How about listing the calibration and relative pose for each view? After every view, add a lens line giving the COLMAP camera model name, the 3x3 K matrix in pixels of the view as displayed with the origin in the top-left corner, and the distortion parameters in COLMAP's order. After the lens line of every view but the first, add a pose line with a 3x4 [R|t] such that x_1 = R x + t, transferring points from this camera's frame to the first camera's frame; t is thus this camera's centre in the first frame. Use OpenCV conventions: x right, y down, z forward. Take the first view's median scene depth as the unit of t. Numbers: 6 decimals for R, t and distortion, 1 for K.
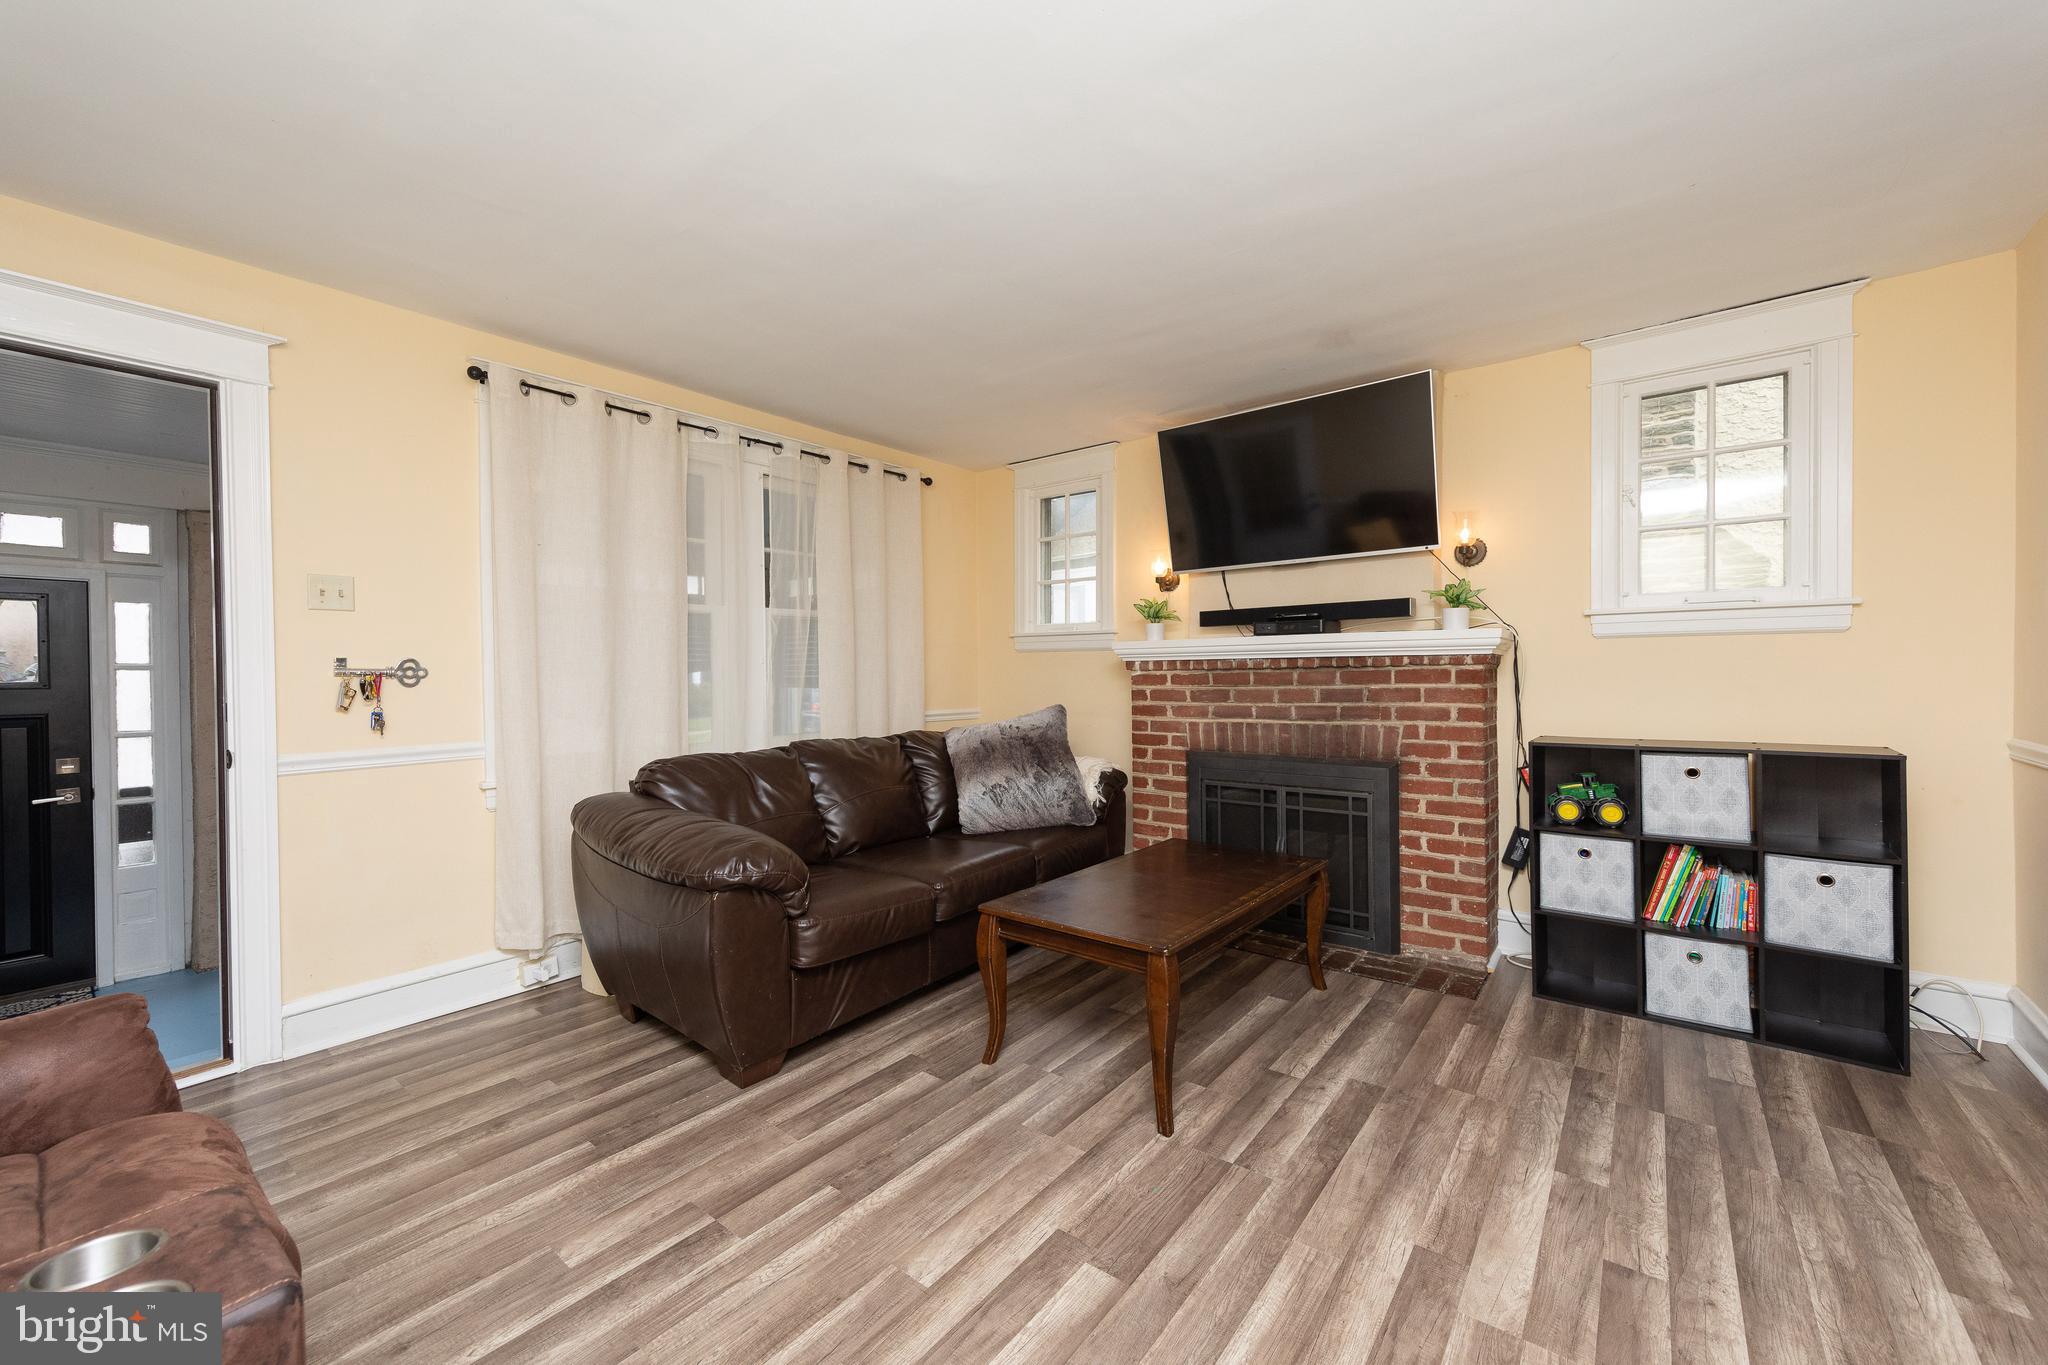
lens RADIAL K [[794.0, 0, 1031.6], [0, 794.0, 677.6], [0, 0, 1]] dist [0.007243, -0.002537]
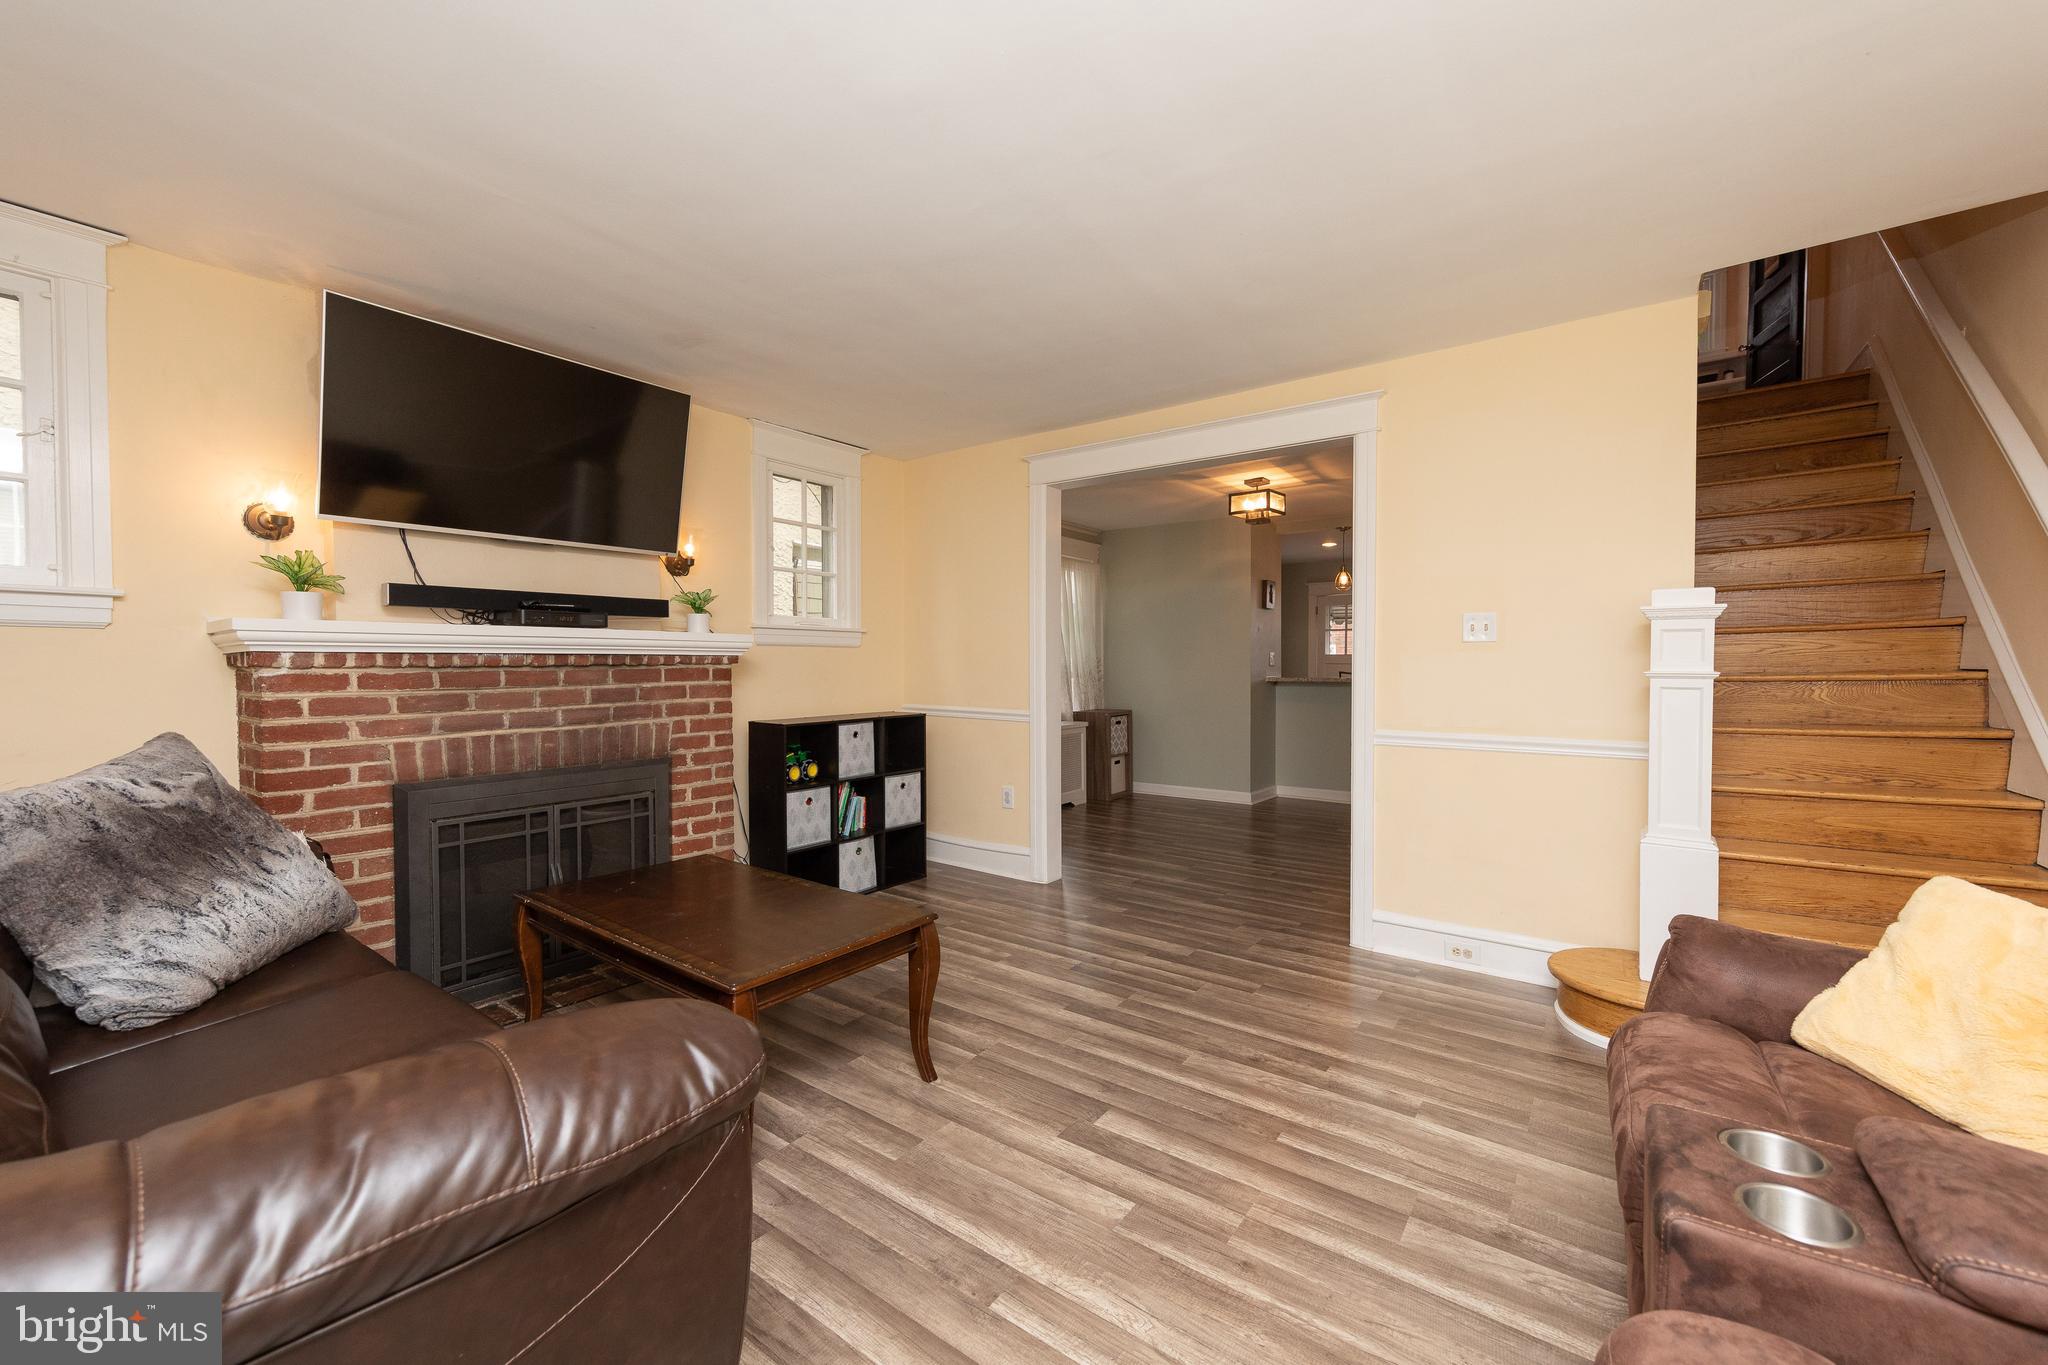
lens RADIAL K [[794.0, 0, 1029.0], [0, 794.0, 679.2], [0, 0, 1]] dist [0.007243, -0.002537]
pose [[-0.022310, -0.008066, 0.999719, -0.595356], [0.009641, 0.999919, 0.008283, 0.000185], [-0.999705, 0.009823, -0.022230, 0.551067]]
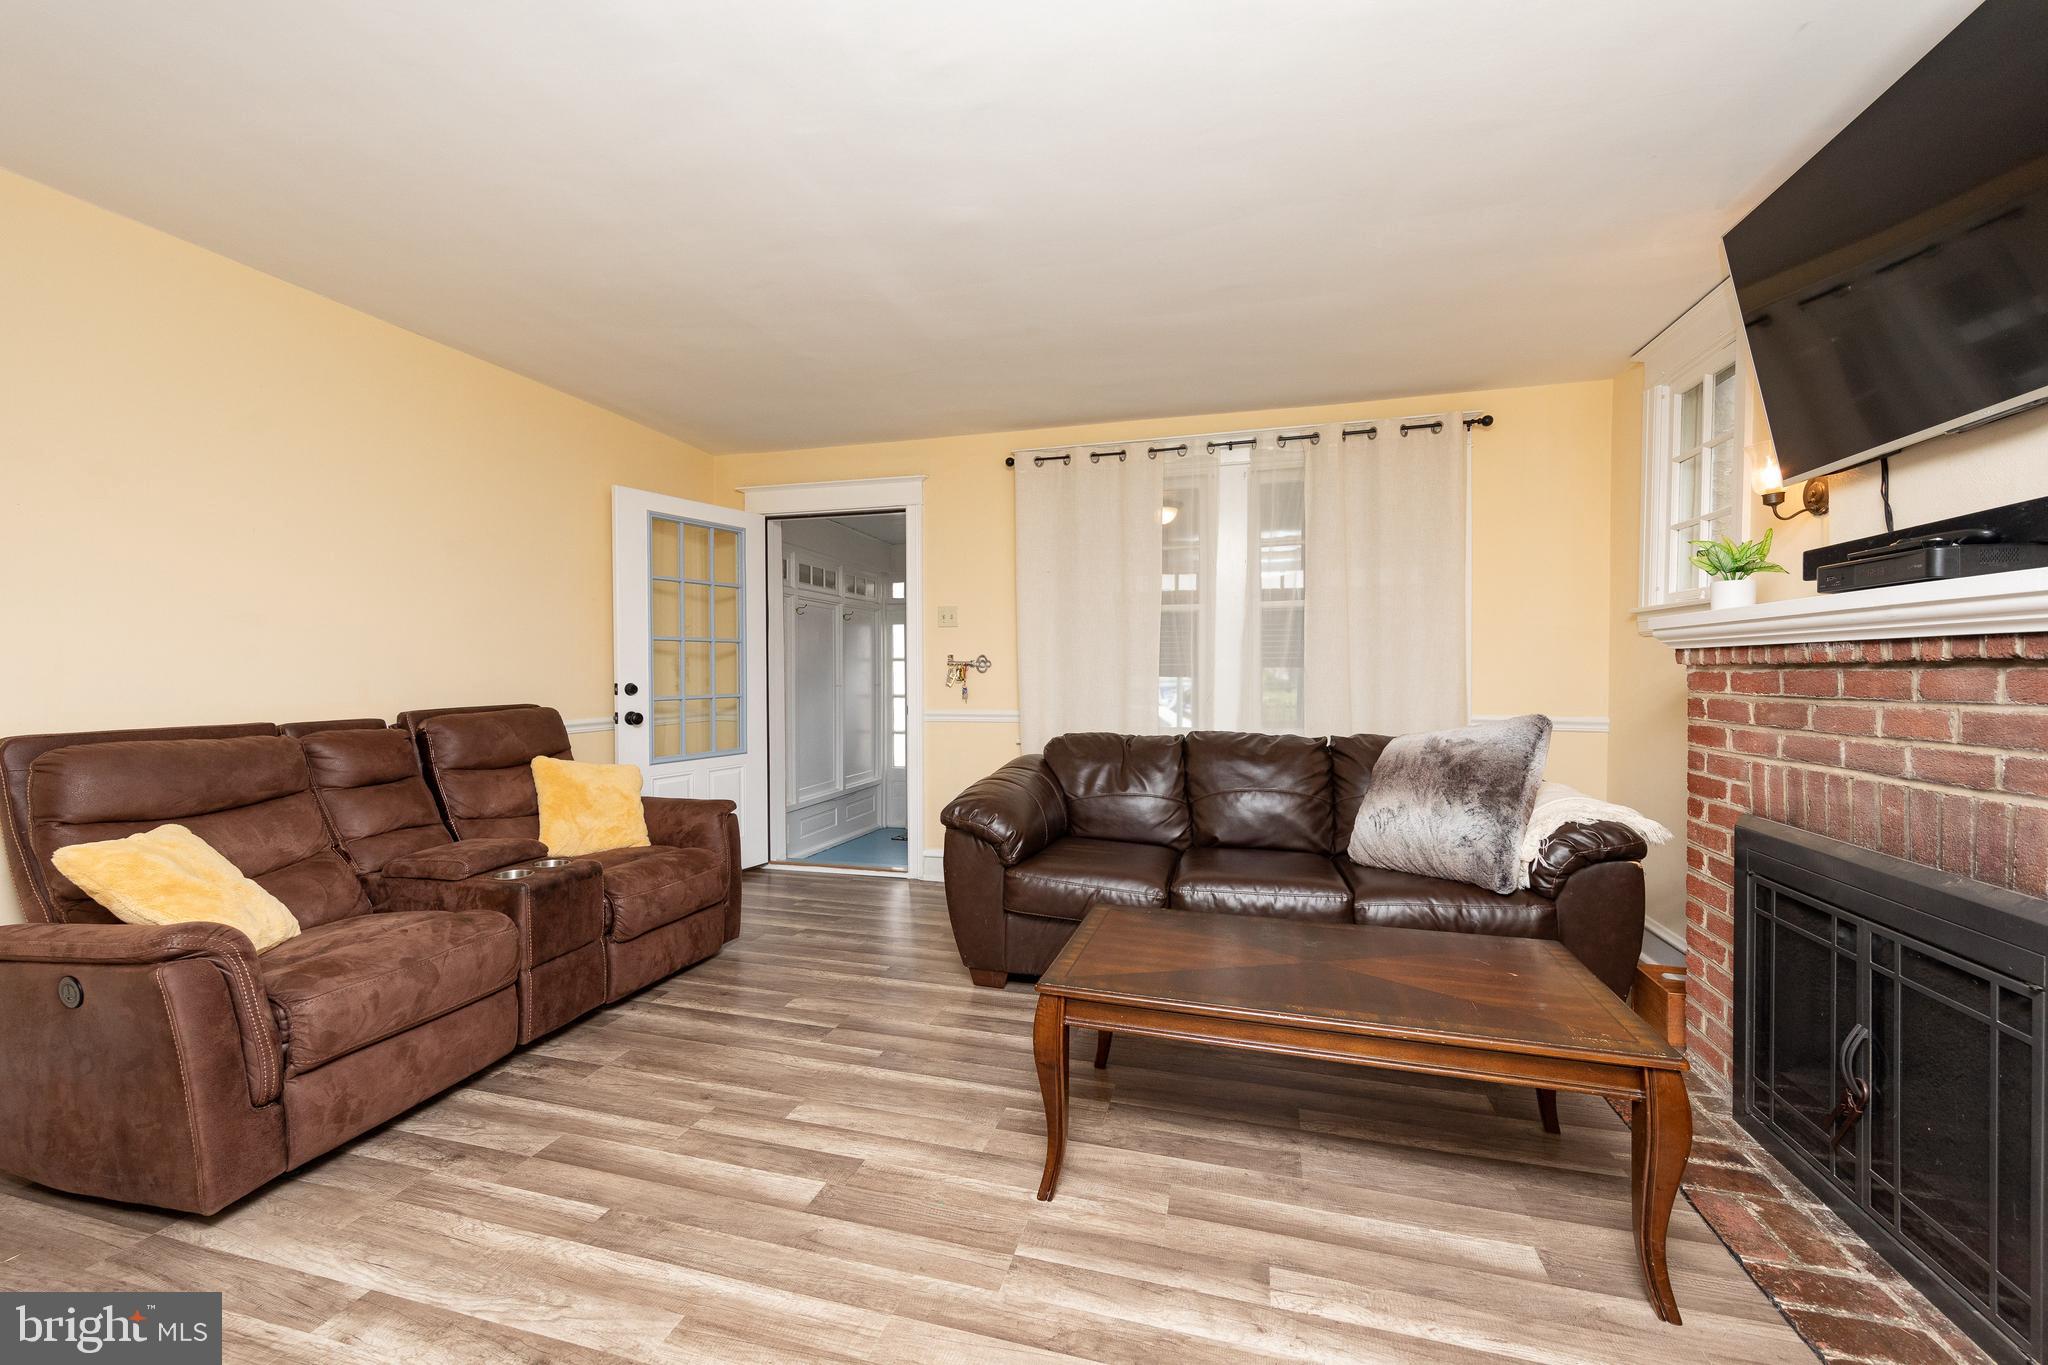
lens RADIAL K [[794.0, 0, 1031.8], [0, 794.0, 681.0], [0, 0, 1]] dist [0.007243, -0.002537]
pose [[0.386140, 0.025209, -0.922096, 0.597733], [-0.009215, 0.999682, 0.023471, -0.008538], [0.922394, -0.000566, 0.386250, 0.406383]]
